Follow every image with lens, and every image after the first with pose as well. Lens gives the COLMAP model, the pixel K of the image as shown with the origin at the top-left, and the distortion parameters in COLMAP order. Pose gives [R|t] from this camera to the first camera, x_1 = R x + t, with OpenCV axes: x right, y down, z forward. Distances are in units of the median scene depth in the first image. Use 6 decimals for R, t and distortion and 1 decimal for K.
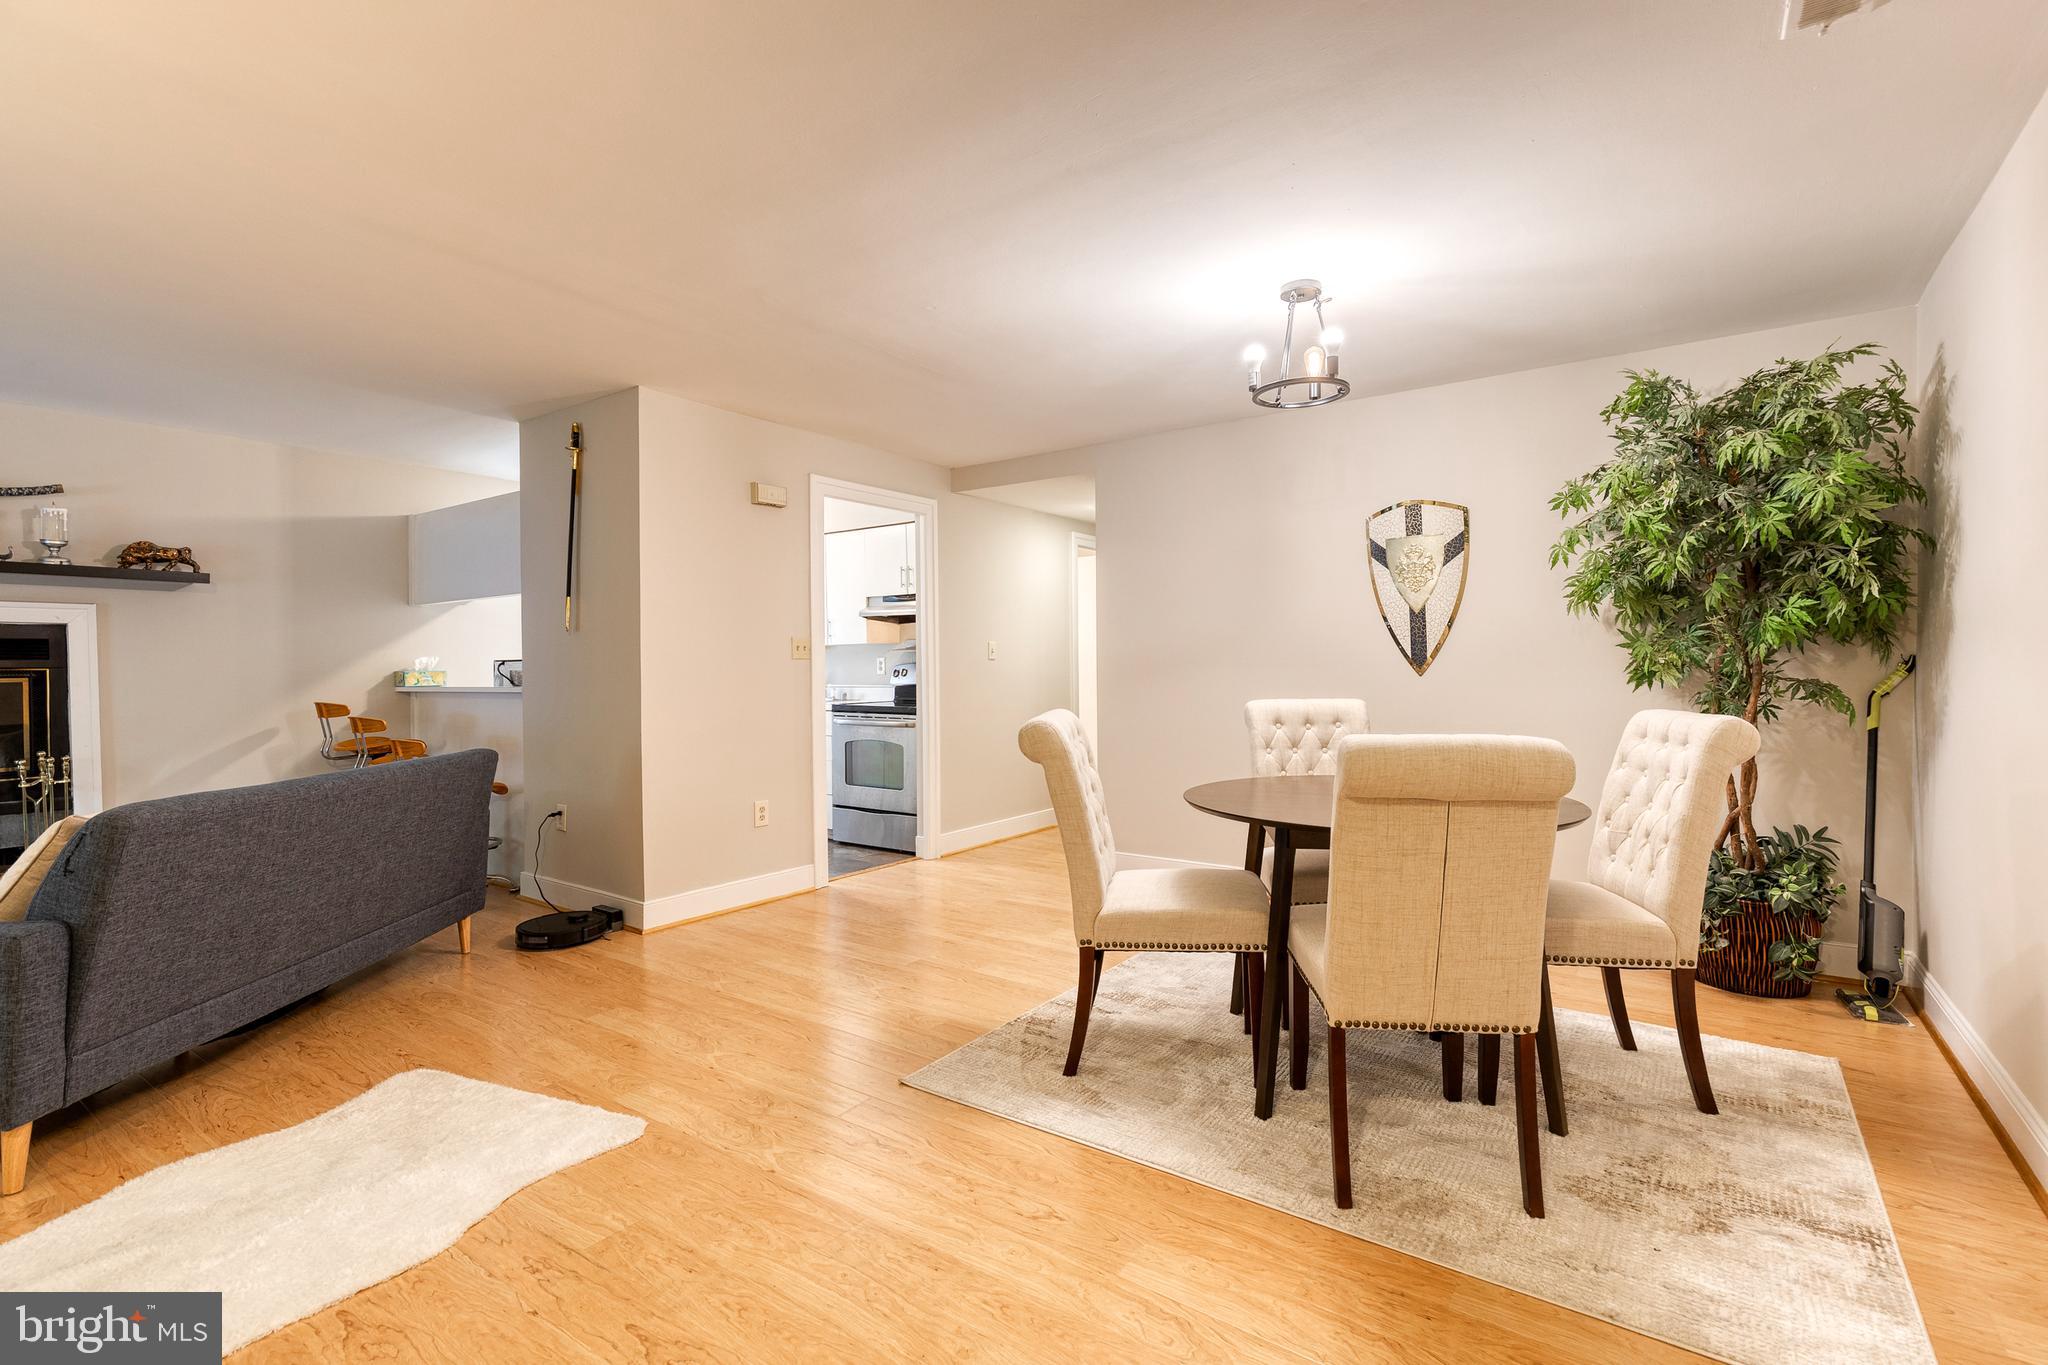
lens RADIAL K [[935.7, 0, 1061.6], [0, 935.7, 670.7], [0, 0, 1]] dist [0.004389, -0.000102]
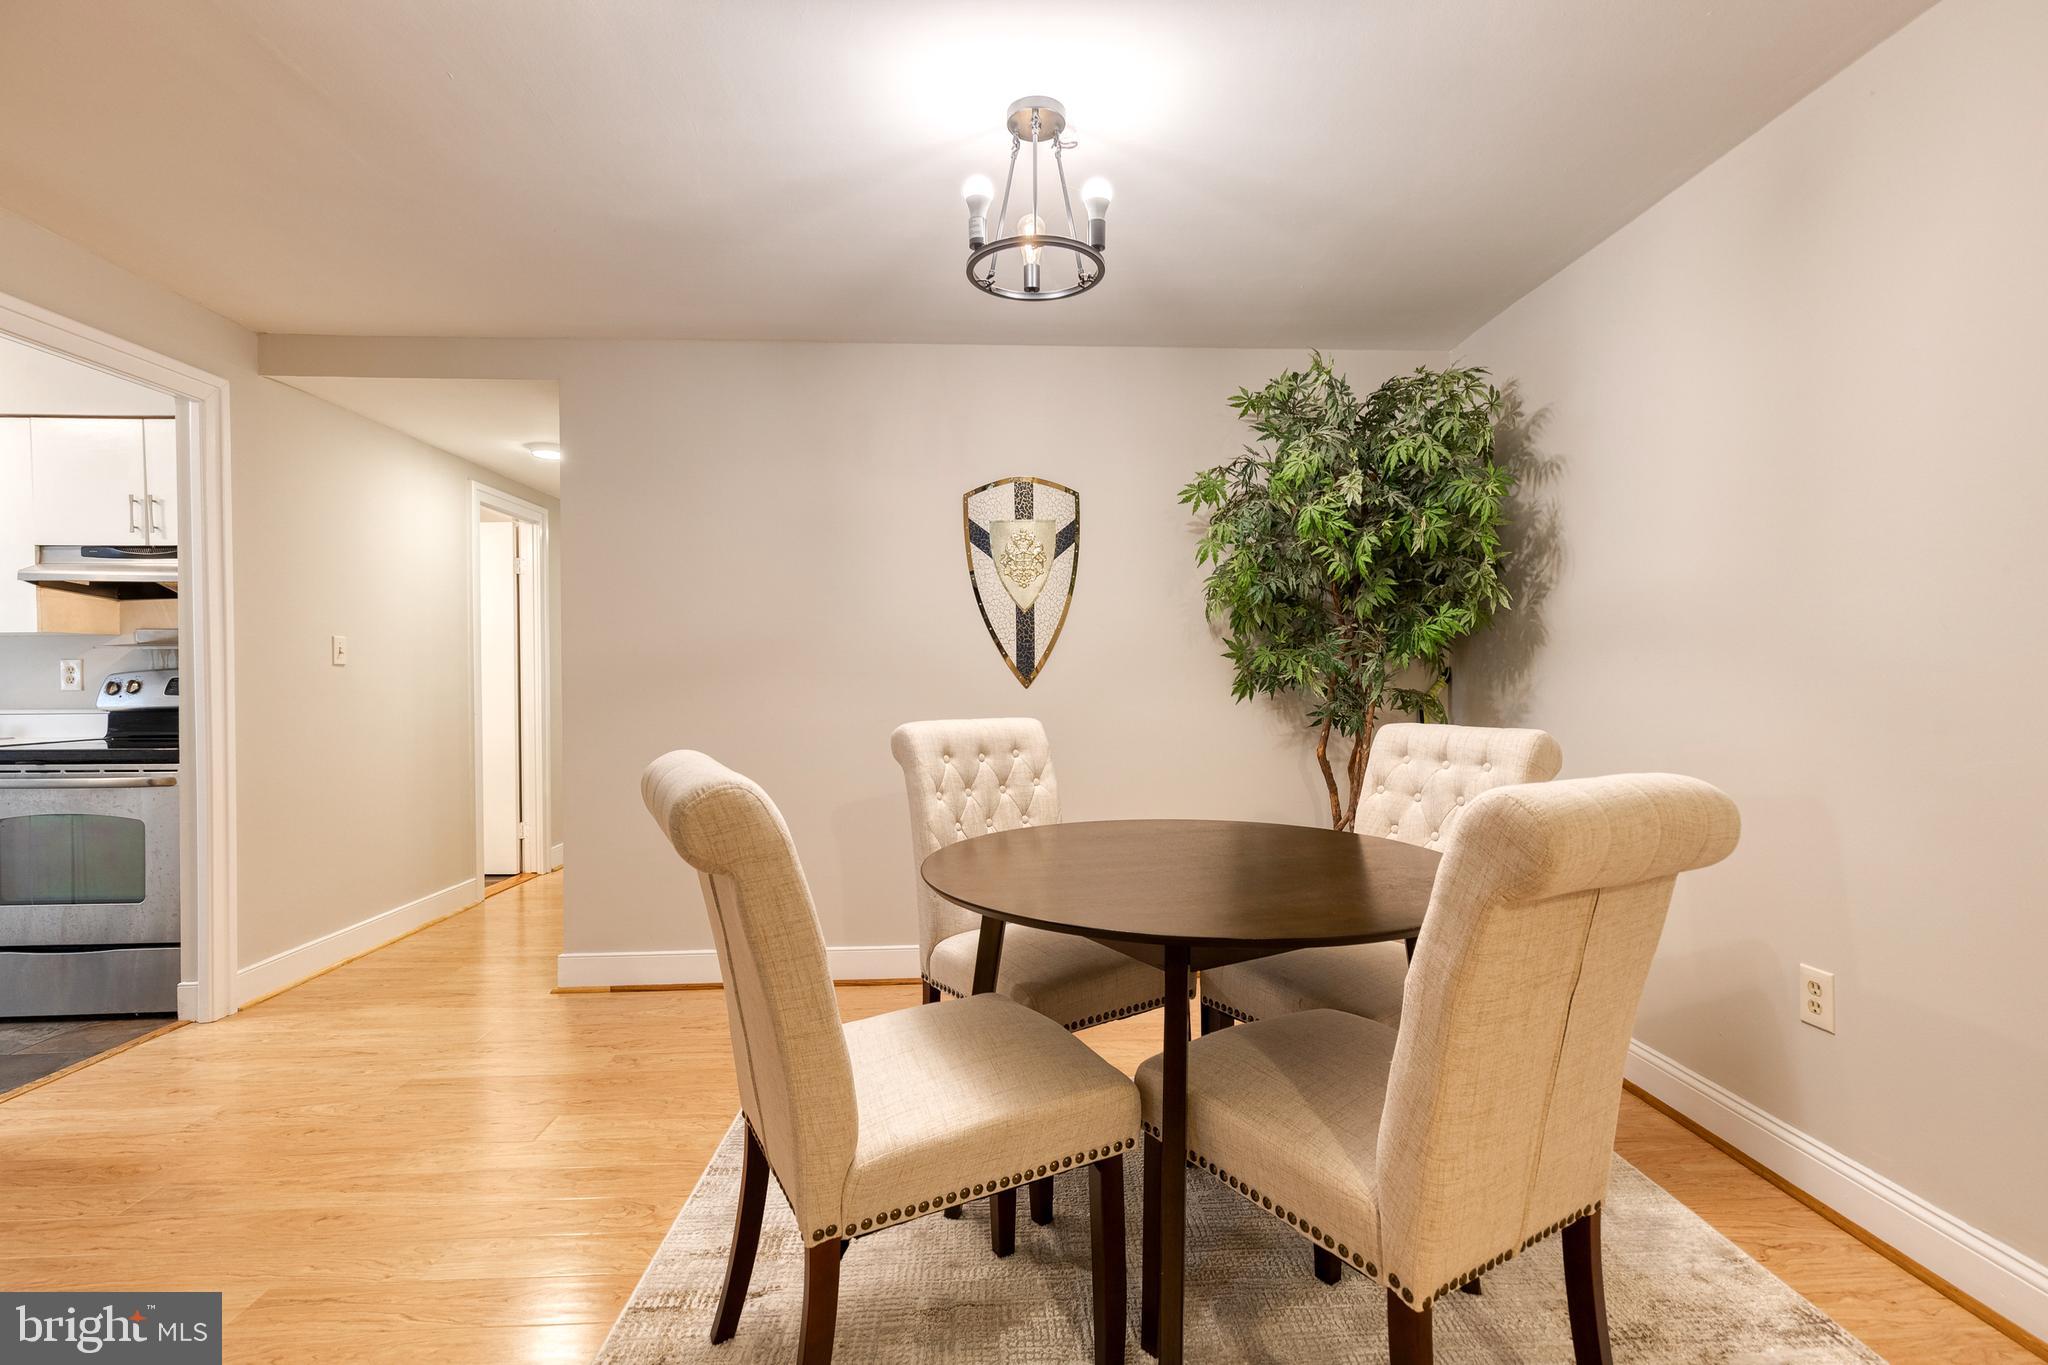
lens RADIAL K [[924.0, 0, 1044.2], [0, 924.0, 684.8], [0, 0, 1]] dist [0.008869, -0.000474]
pose [[0.796588, 0.000419, 0.604522, -0.118093], [0.001419, 0.999996, -0.002562, 0.005253], [-0.604521, 0.002898, 0.796584, 0.372816]]
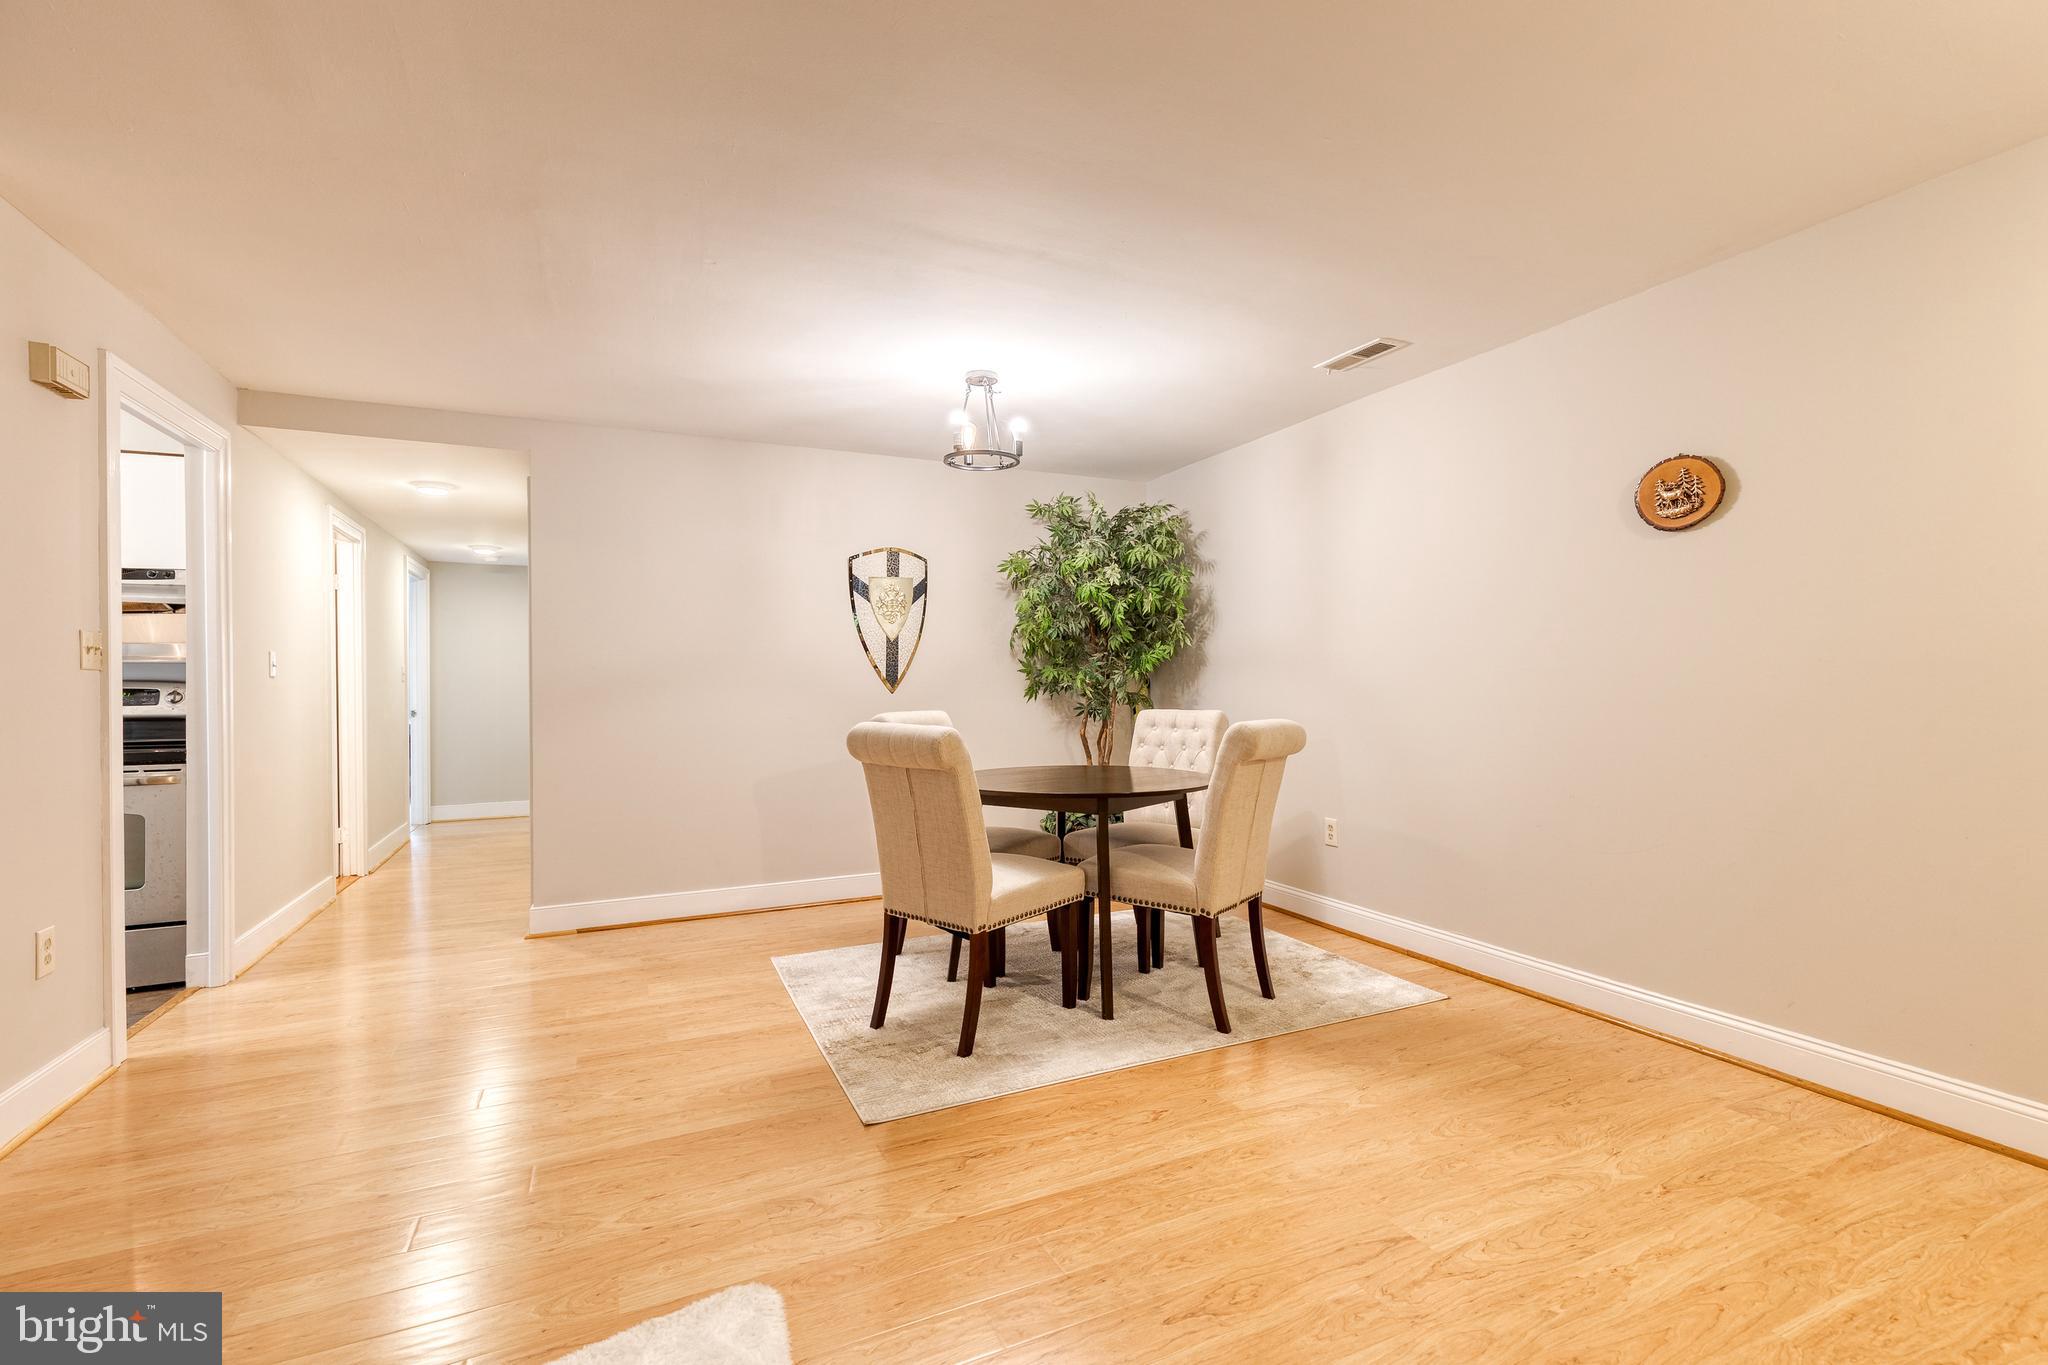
lens RADIAL K [[903.1, 0, 1066.5], [0, 903.1, 680.0], [0, 0, 1]] dist [0.015475, -0.000064]
pose [[0.493337, 0.009665, 0.869784, -0.585981], [0.009900, 0.999811, -0.016725, 0.011235], [-0.869782, 0.016862, 0.493148, 0.258460]]
